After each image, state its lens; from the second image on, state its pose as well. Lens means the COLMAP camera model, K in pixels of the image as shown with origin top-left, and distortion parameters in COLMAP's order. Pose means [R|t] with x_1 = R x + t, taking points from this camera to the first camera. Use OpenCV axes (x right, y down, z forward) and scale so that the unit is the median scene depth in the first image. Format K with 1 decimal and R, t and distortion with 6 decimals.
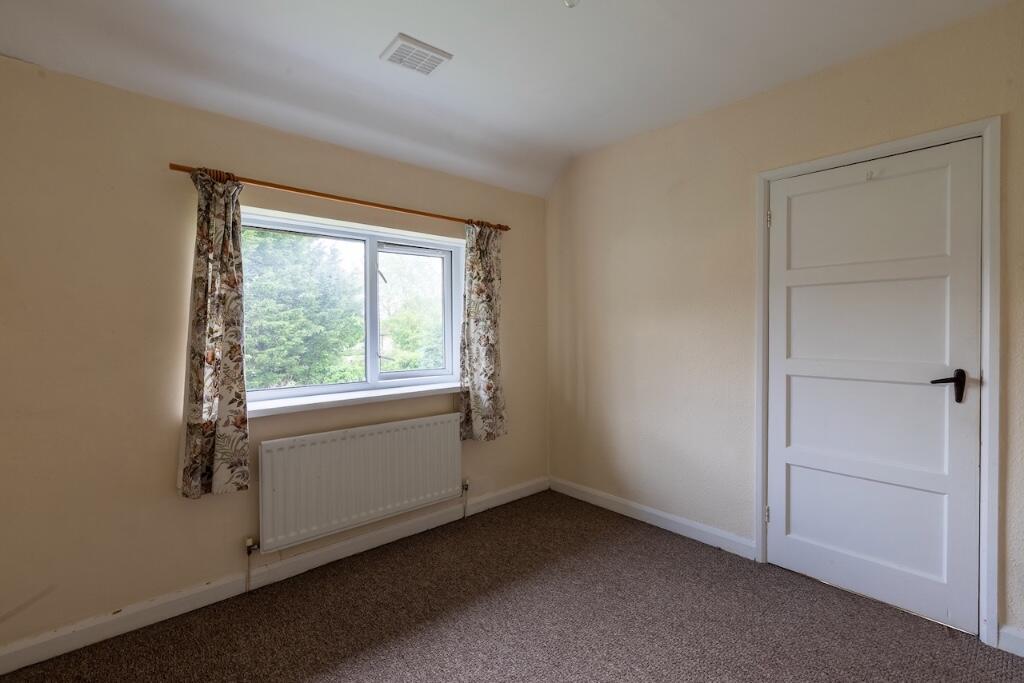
lens RADIAL K [[465.8, 0, 507.9], [0, 465.8, 333.3], [0, 0, 1]] dist [0.005095, 0.000745]
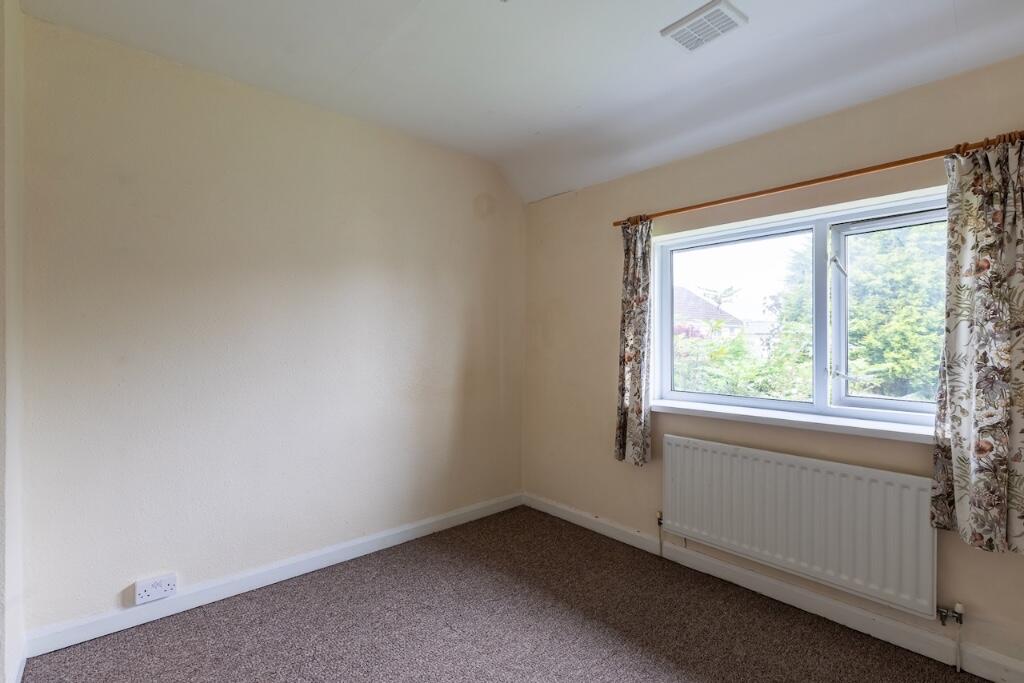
lens RADIAL K [[465.8, 0, 502.9], [0, 465.8, 340.6], [0, 0, 1]] dist [0.005095, 0.000745]
pose [[0.009312, 0.008344, -0.999922, 0.558552], [-0.012132, 0.999893, 0.008231, -0.005860], [0.999883, 0.012055, 0.009412, 0.509958]]
